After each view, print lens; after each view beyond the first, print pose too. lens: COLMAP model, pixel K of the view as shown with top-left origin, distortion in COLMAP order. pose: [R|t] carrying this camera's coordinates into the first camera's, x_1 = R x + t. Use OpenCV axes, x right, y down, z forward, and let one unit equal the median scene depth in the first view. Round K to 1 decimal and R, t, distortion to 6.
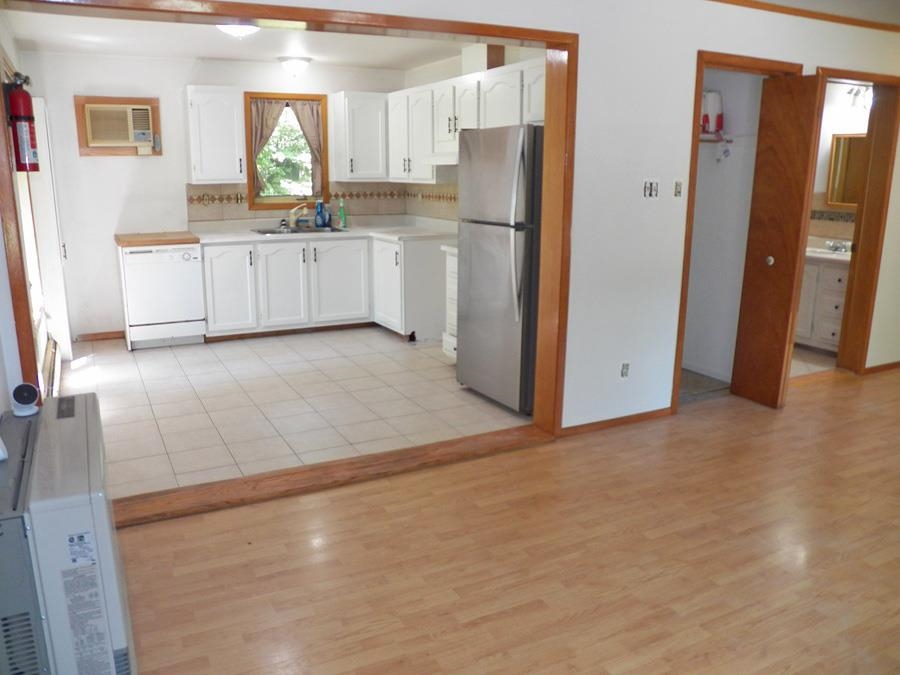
lens RADIAL K [[732.4, 0, 451.9], [0, 732.4, 350.0], [0, 0, 1]] dist [-0.145100, 0.103297]
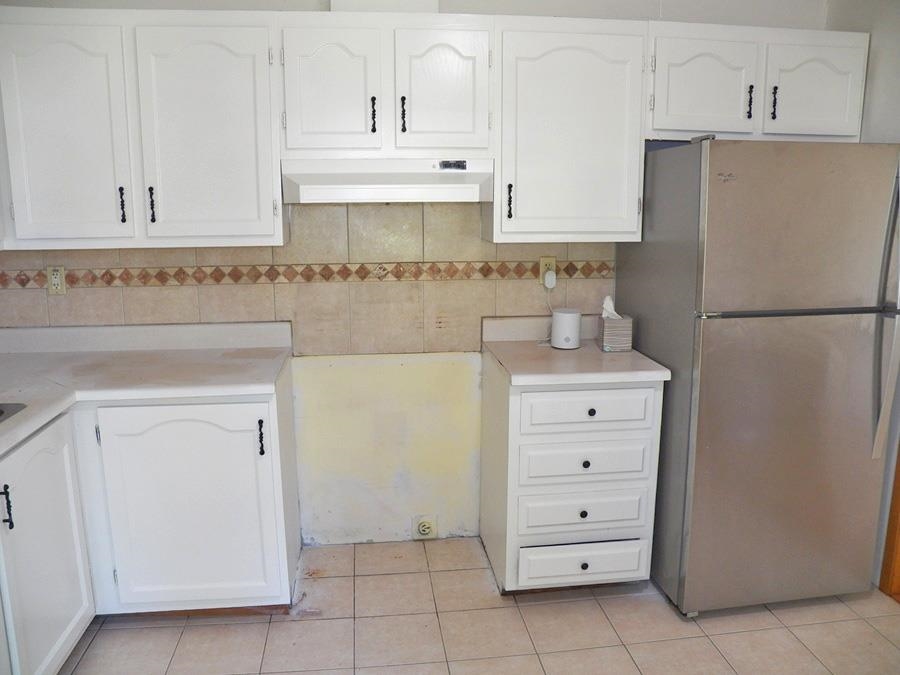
lens RADIAL K [[732.4, 0, 451.9], [0, 732.4, 350.0], [0, 0, 1]] dist [-0.145100, 0.103297]
pose [[0.346092, -0.190912, 0.918571, -0.394904], [0.225957, 0.967219, 0.115889, -0.193980], [-0.910584, 0.167450, 0.377885, 0.748583]]
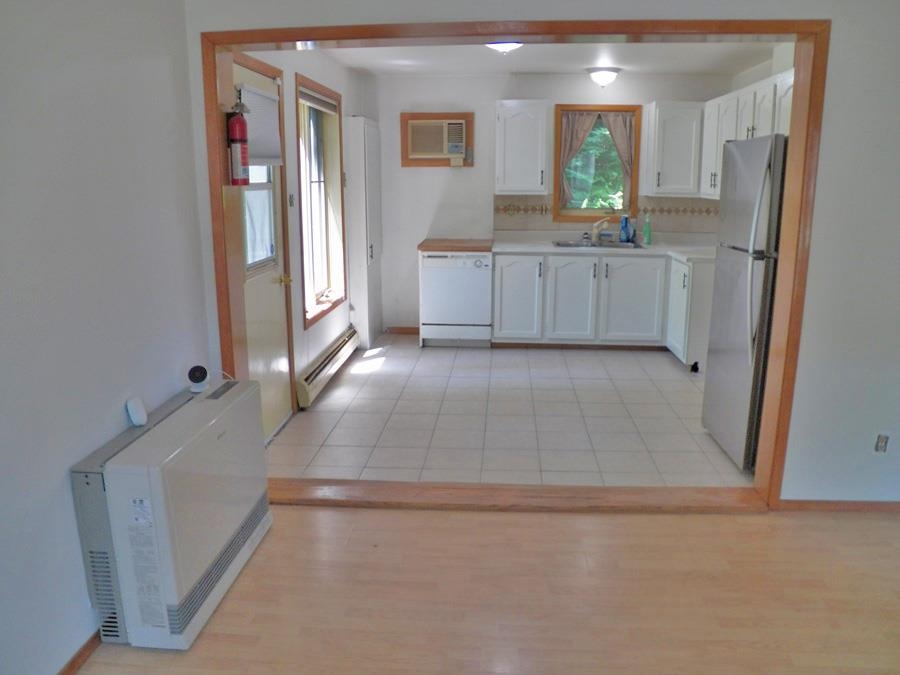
lens RADIAL K [[732.4, 0, 451.9], [0, 732.4, 350.0], [0, 0, 1]] dist [-0.145100, 0.103297]
pose [[0.851923, 0.114842, -0.510920, 0.149882], [-0.121321, 0.992396, 0.020773, -0.022032], [0.509420, 0.044288, 0.859377, 0.070067]]
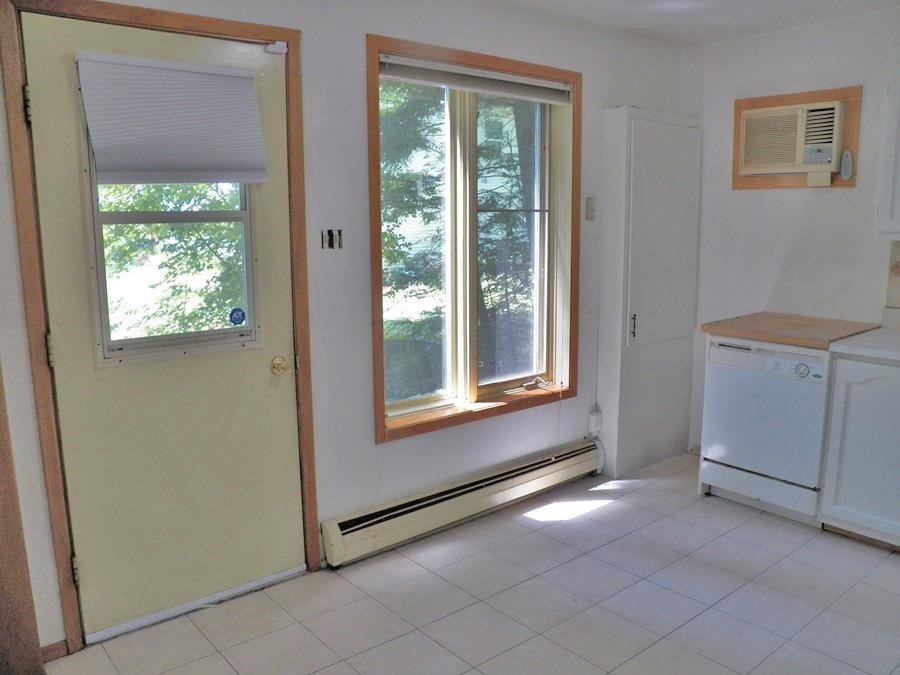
lens RADIAL K [[732.4, 0, 451.9], [0, 732.4, 350.0], [0, 0, 1]] dist [-0.145100, 0.103297]
pose [[0.216877, 0.170036, -0.961276, 0.086810], [-0.228145, 0.966272, 0.119447, -0.143390], [0.949165, 0.193405, 0.248355, 0.588622]]
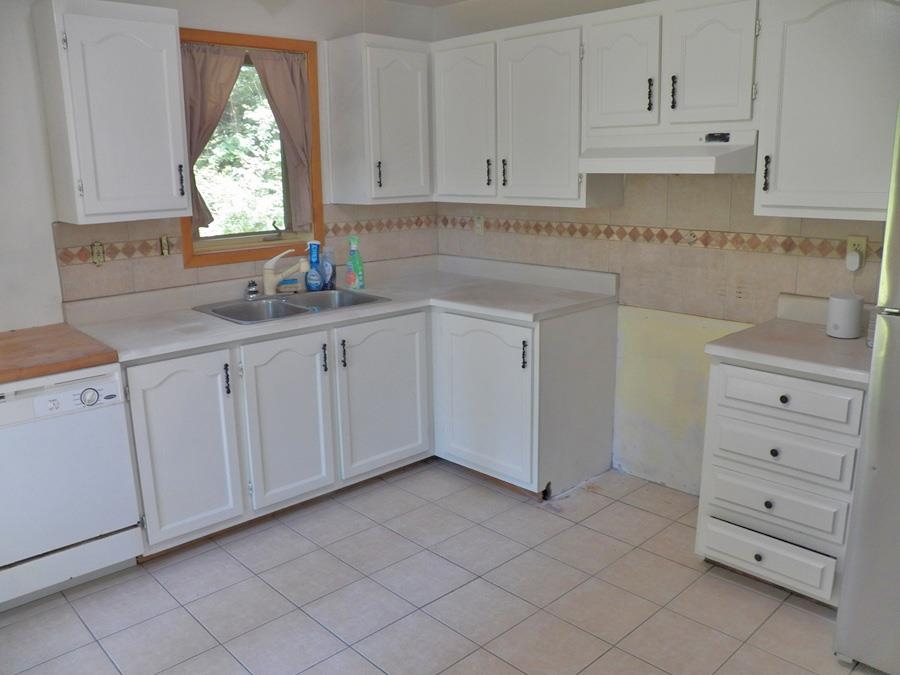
lens RADIAL K [[732.4, 0, 451.9], [0, 732.4, 350.0], [0, 0, 1]] dist [-0.145100, 0.103297]
pose [[0.959977, -0.085797, 0.266614, -0.263102], [0.085437, 0.996259, 0.012971, -0.139724], [-0.266730, 0.010326, 0.963716, 0.515183]]
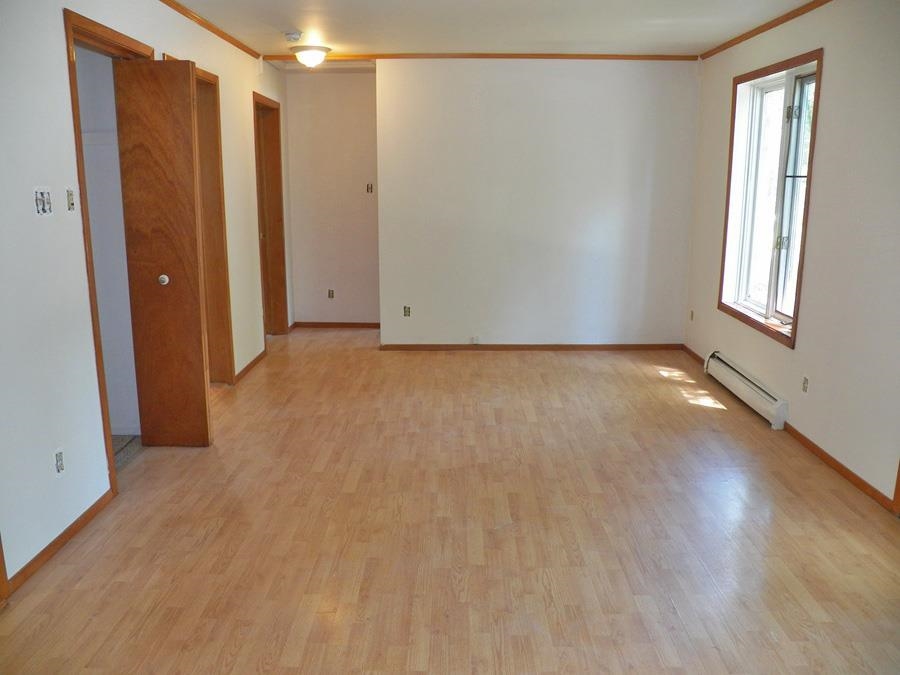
lens RADIAL K [[732.4, 0, 451.9], [0, 732.4, 350.0], [0, 0, 1]] dist [-0.145100, 0.103297]
pose [[0.462293, -0.203107, 0.863153, -0.103137], [0.214141, 0.970175, 0.113599, -0.050093], [-0.860482, 0.132320, 0.491998, 0.224374]]
